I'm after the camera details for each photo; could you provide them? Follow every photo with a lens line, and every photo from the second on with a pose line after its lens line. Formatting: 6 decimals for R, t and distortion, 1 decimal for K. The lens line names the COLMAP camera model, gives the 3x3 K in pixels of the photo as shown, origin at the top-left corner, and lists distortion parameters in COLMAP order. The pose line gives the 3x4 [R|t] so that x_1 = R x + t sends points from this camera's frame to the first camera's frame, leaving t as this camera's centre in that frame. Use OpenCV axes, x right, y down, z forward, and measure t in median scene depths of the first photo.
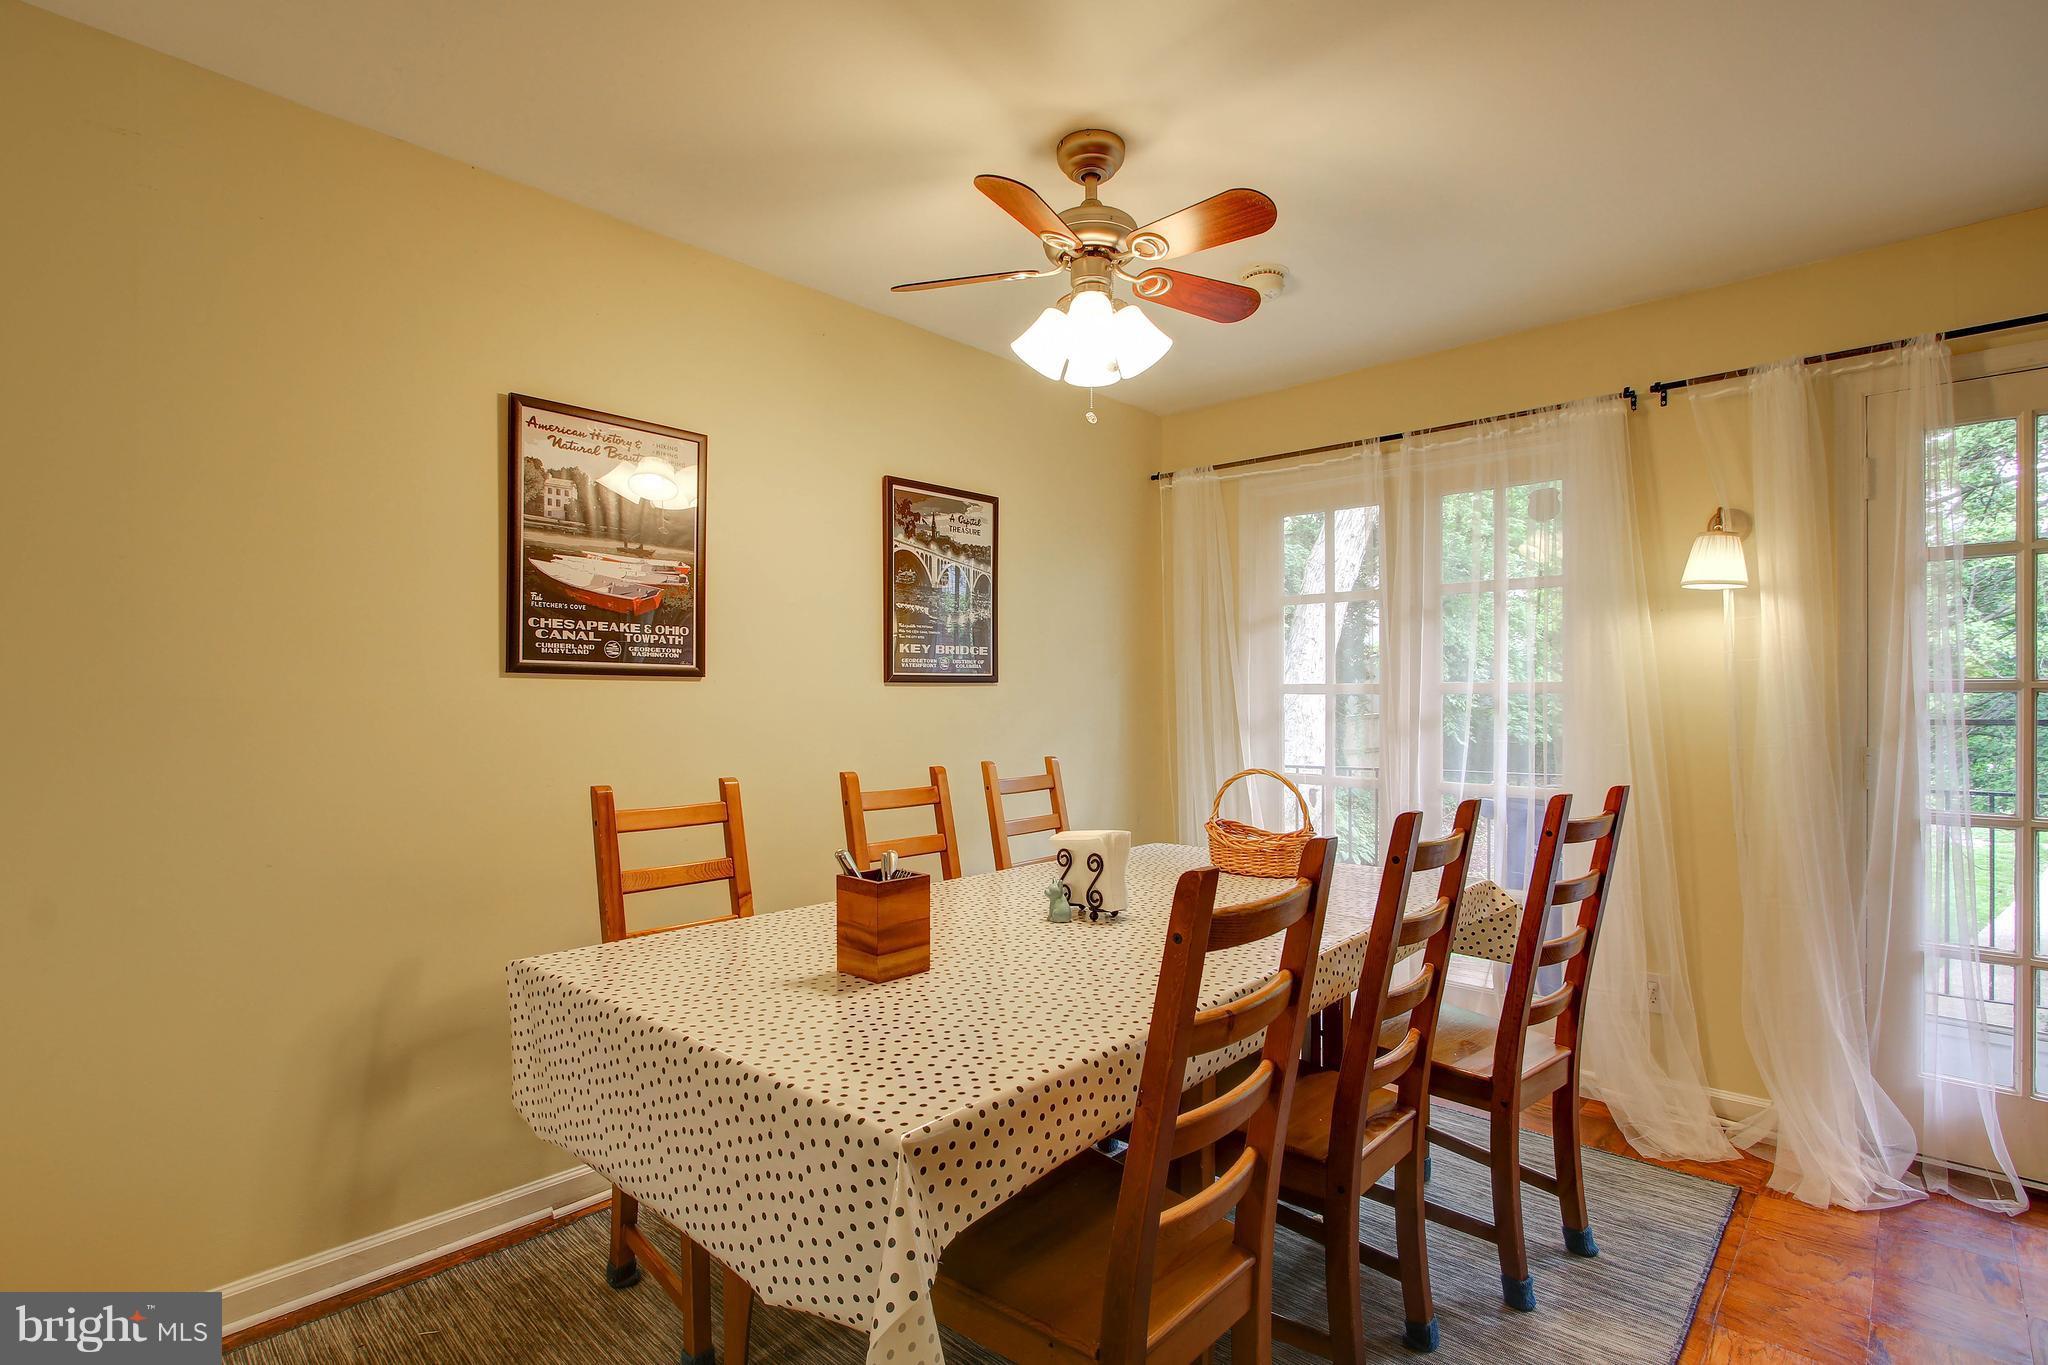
lens RADIAL K [[974.3, 0, 1015.0], [0, 974.3, 703.9], [0, 0, 1]] dist [-0.012630, 0.000508]
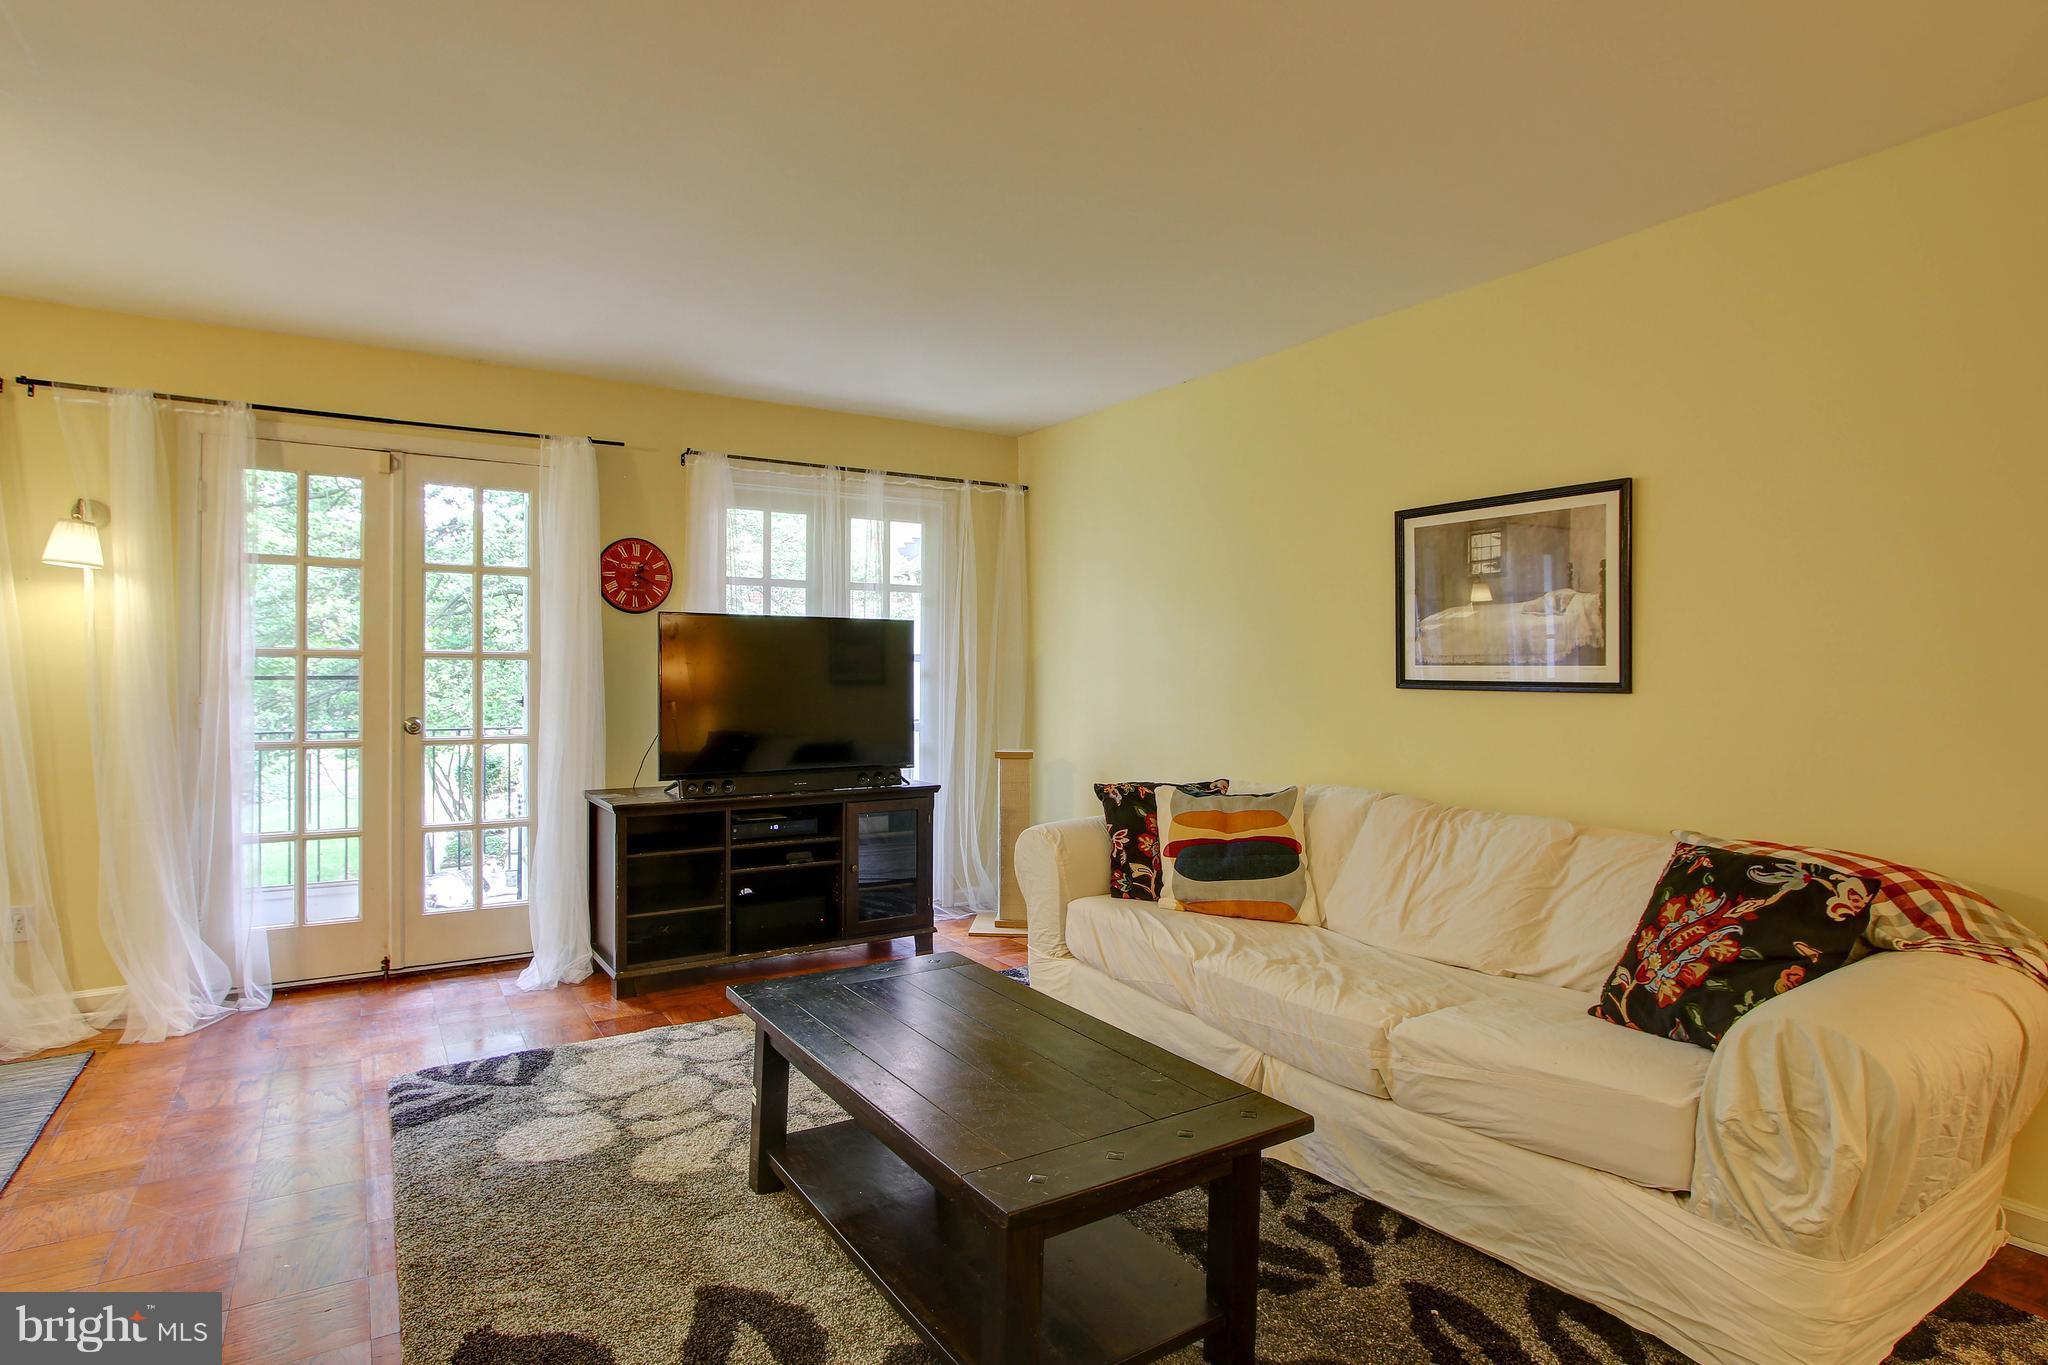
lens RADIAL K [[1061.3, 0, 1017.6], [0, 1061.3, 672.6], [0, 0, 1]] dist [-0.015617, 0.001178]
pose [[0.250643, -0.000870, 0.968079, -0.234848], [-0.004486, 0.999988, 0.002060, 0.003761], [-0.968069, -0.004859, 0.250636, -0.446929]]
